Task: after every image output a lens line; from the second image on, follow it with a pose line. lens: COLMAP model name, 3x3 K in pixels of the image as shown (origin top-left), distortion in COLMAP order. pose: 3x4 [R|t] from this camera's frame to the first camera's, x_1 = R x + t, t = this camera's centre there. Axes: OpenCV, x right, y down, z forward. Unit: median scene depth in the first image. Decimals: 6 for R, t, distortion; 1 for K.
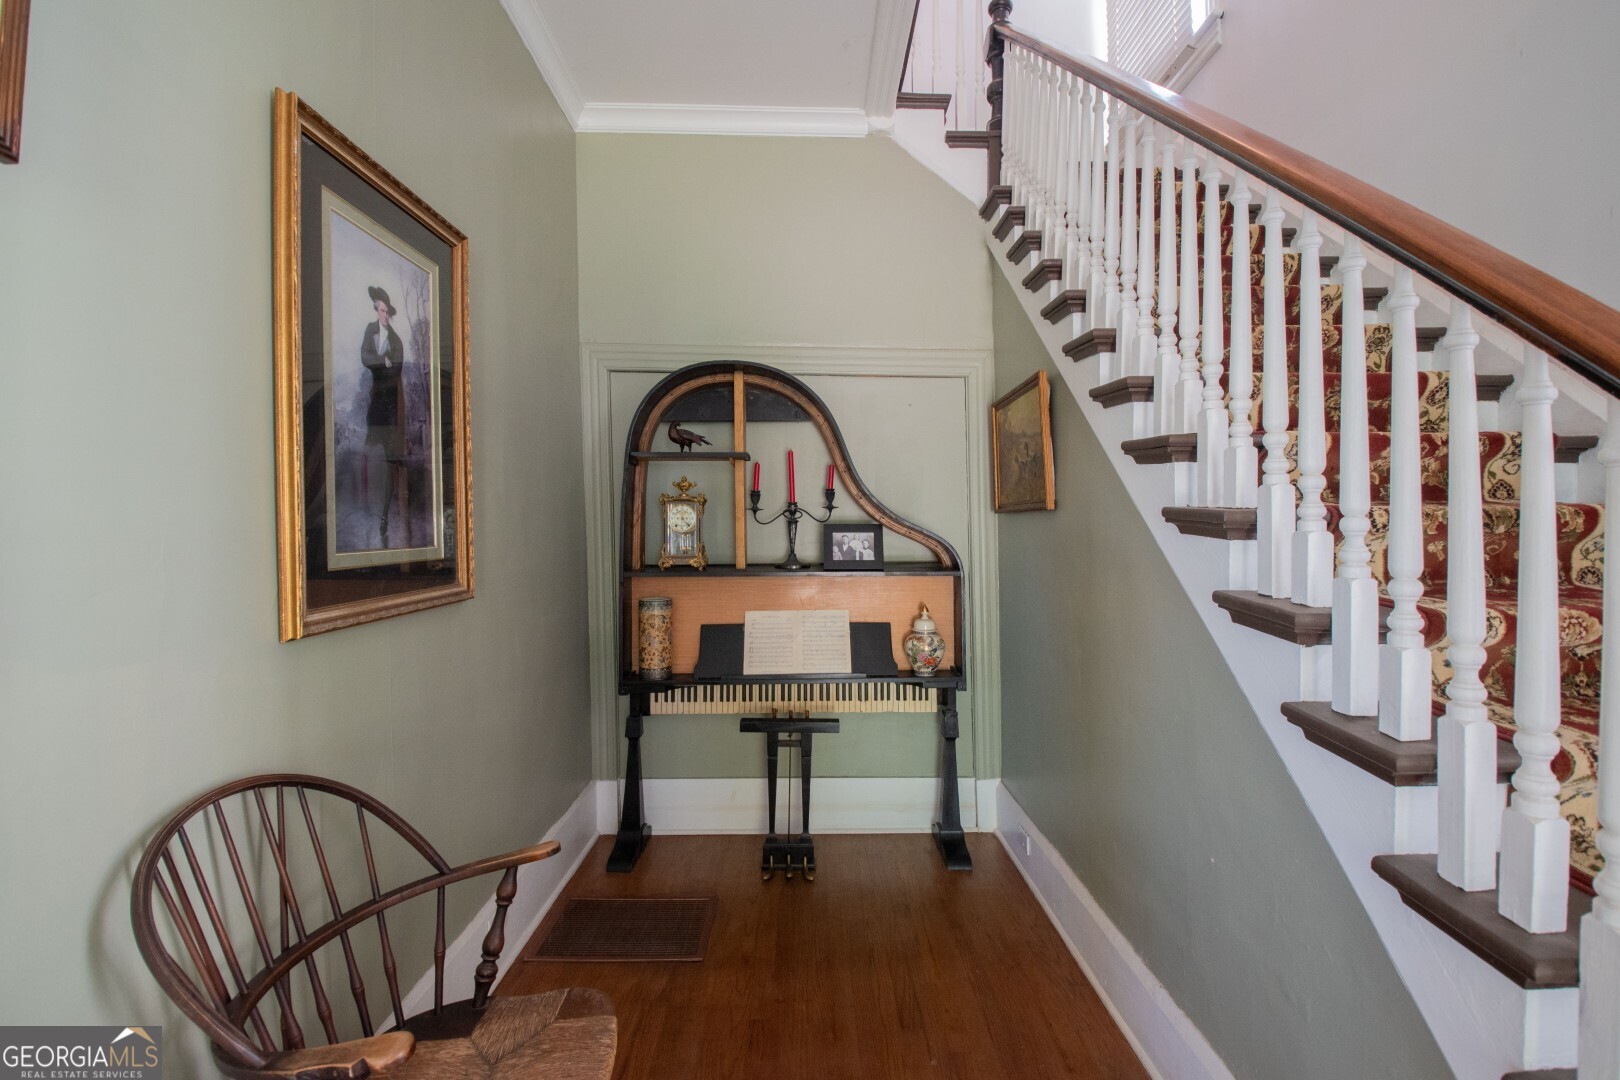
lens RADIAL K [[708.0, 0, 817.4], [0, 708.0, 526.3], [0, 0, 1]] dist [-0.000065, -0.015653]
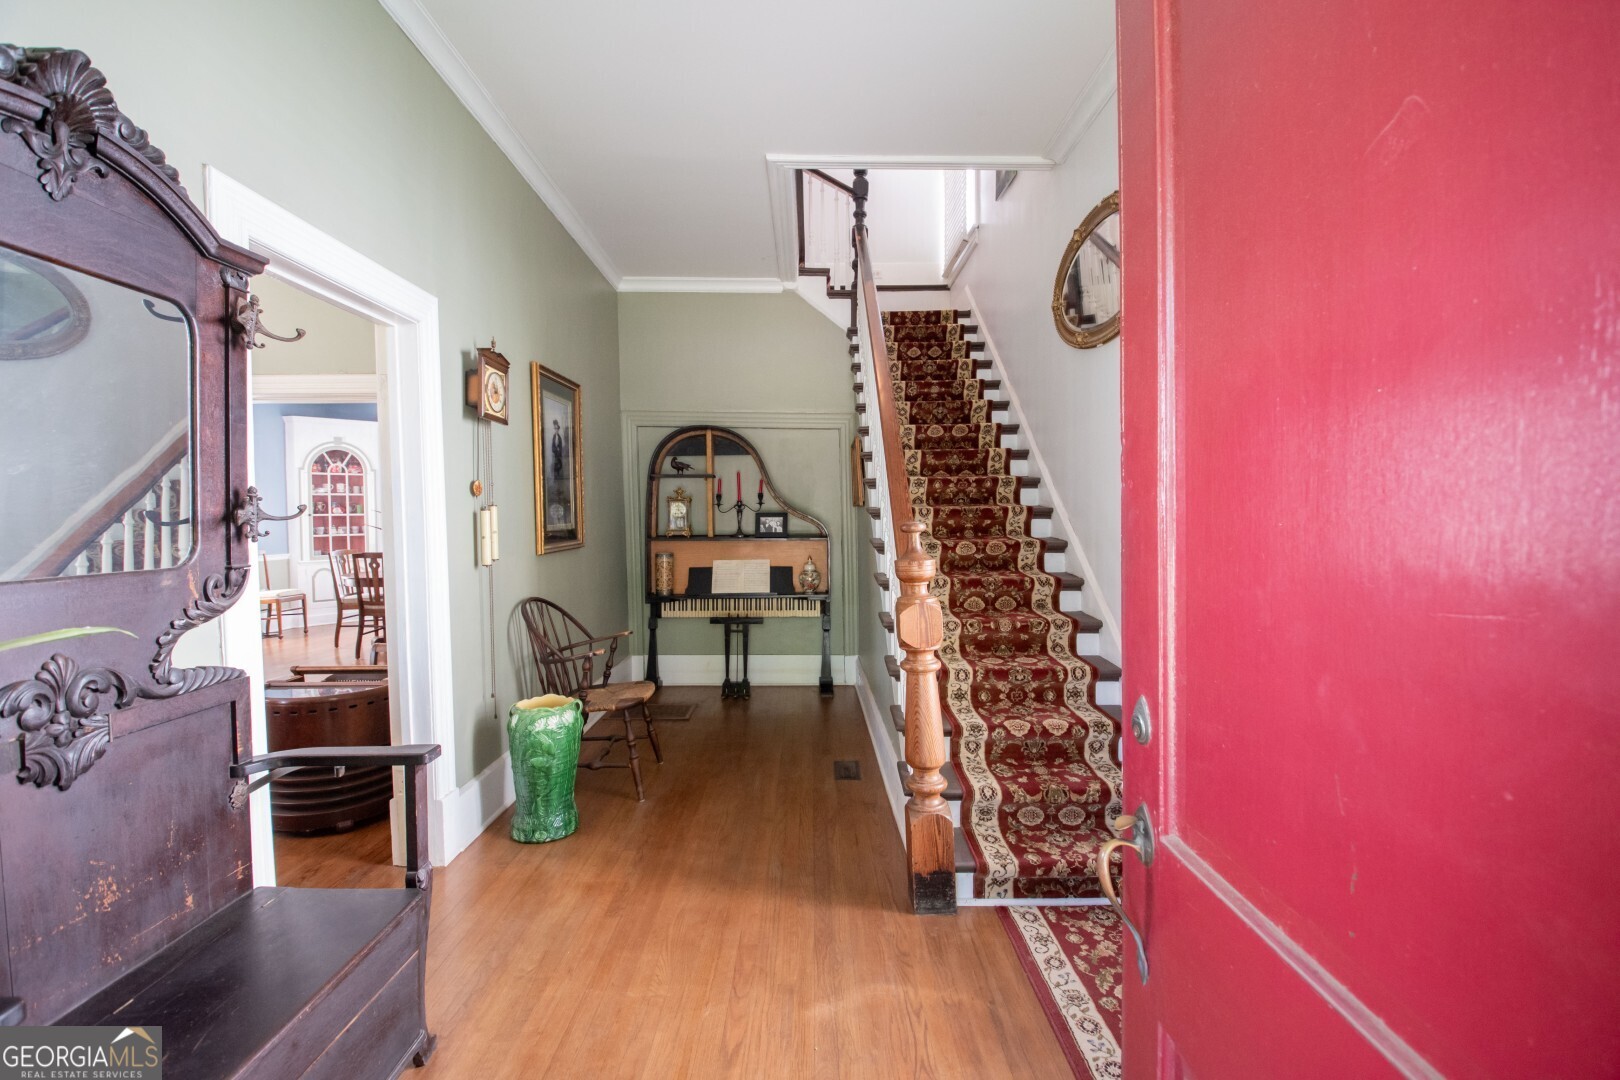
lens RADIAL K [[708.0, 0, 817.4], [0, 708.0, 526.3], [0, 0, 1]] dist [-0.000065, -0.015653]
pose [[0.999998, -0.001722, -0.001143, 0.168063], [0.001745, 0.999794, 0.020240, -0.004459], [0.001108, -0.020242, 0.999794, -0.820813]]
